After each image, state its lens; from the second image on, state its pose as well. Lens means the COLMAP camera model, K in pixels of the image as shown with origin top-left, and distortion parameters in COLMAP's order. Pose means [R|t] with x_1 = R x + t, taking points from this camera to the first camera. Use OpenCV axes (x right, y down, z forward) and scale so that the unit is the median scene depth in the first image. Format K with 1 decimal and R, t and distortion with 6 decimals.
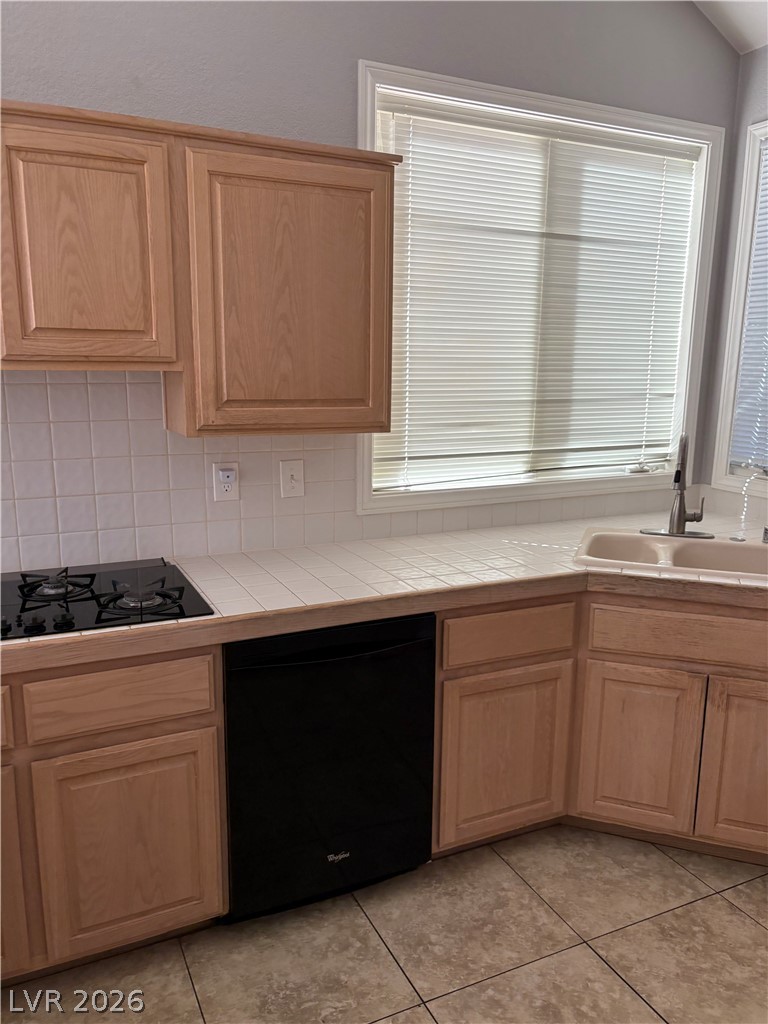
lens RADIAL K [[781.2, 0, 368.7], [0, 781.2, 505.9], [0, 0, 1]] dist [0.056858, -0.056828]
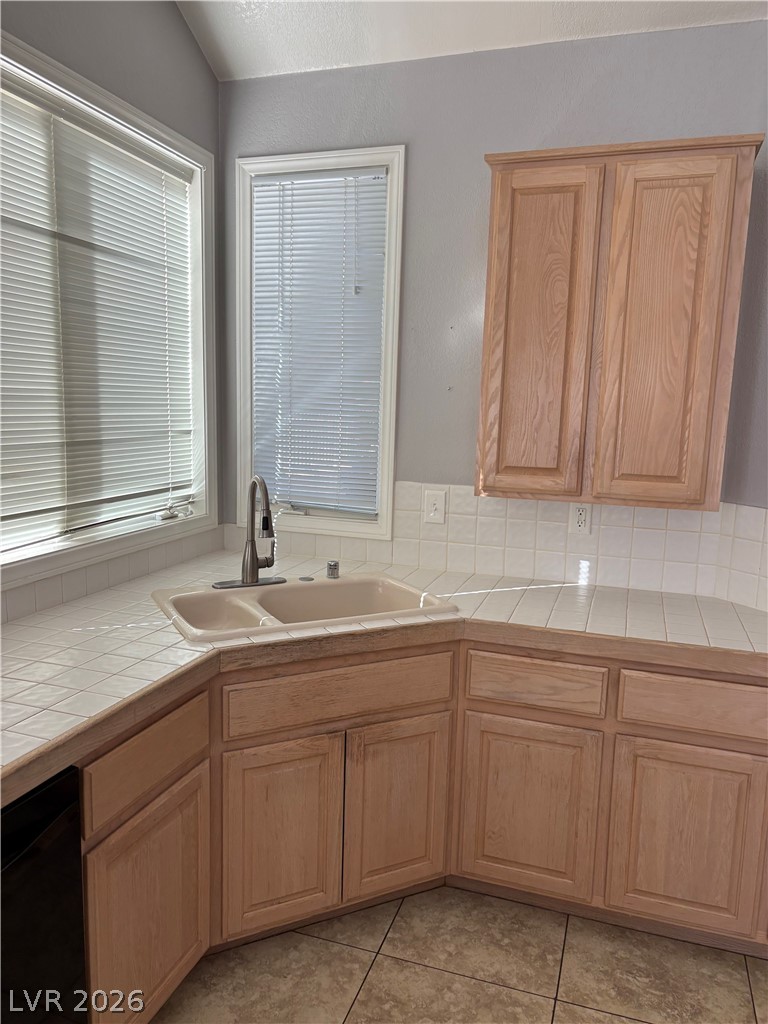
lens RADIAL K [[781.2, 0, 382.5], [0, 781.2, 514.0], [0, 0, 1]] dist [0.056858, -0.056828]
pose [[0.688967, -0.097174, 0.718249, -0.157798], [0.113094, 0.993247, 0.025896, -0.052403], [-0.715915, 0.063388, 0.695304, 0.245266]]
